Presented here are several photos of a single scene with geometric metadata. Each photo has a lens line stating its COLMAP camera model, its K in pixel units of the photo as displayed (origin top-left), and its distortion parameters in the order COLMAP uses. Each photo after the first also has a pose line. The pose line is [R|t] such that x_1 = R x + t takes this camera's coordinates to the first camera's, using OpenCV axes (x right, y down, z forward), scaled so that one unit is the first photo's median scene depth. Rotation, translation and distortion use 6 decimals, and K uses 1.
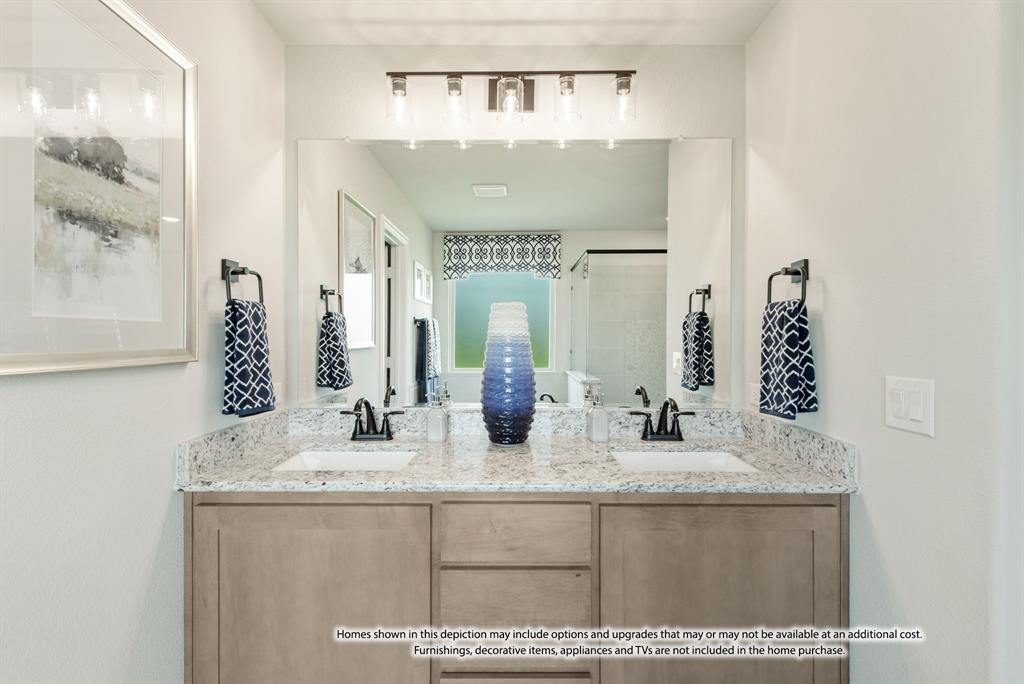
lens RADIAL K [[442.7, 0, 510.2], [0, 442.7, 341.5], [0, 0, 1]] dist [0.002015, -0.000465]
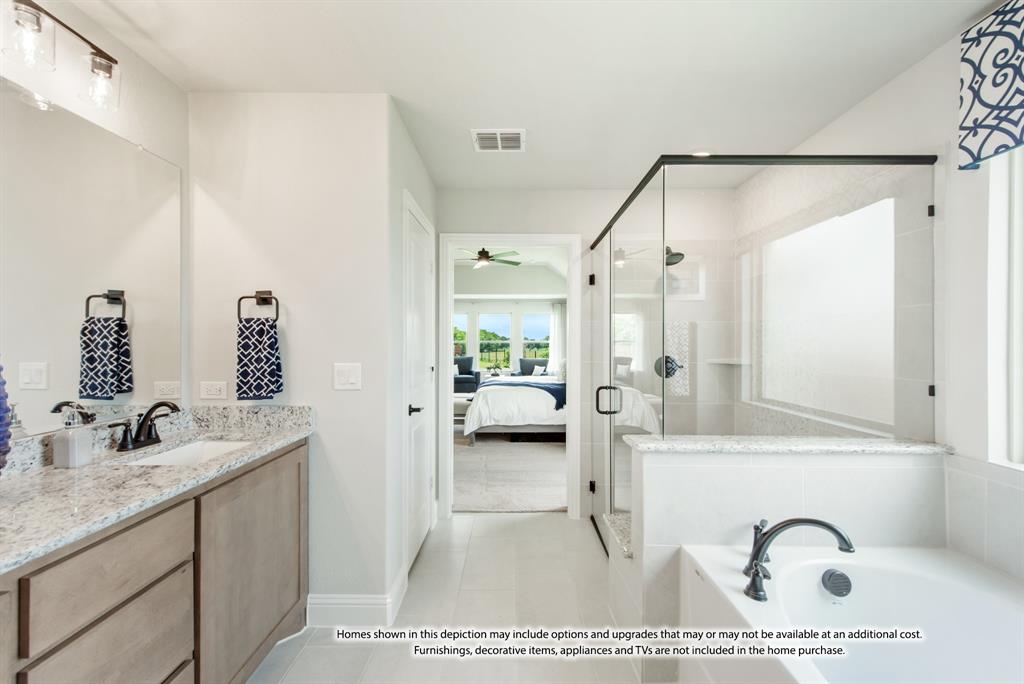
lens RADIAL K [[407.1, 0, 511.8], [0, 407.1, 344.0], [0, 0, 1]] dist [0.007902, -0.003406]
pose [[-0.013239, 0.004043, 0.999904, -0.685042], [0.014157, 0.999892, -0.003855, 0.008715], [-0.999812, 0.014105, -0.013294, 0.204879]]
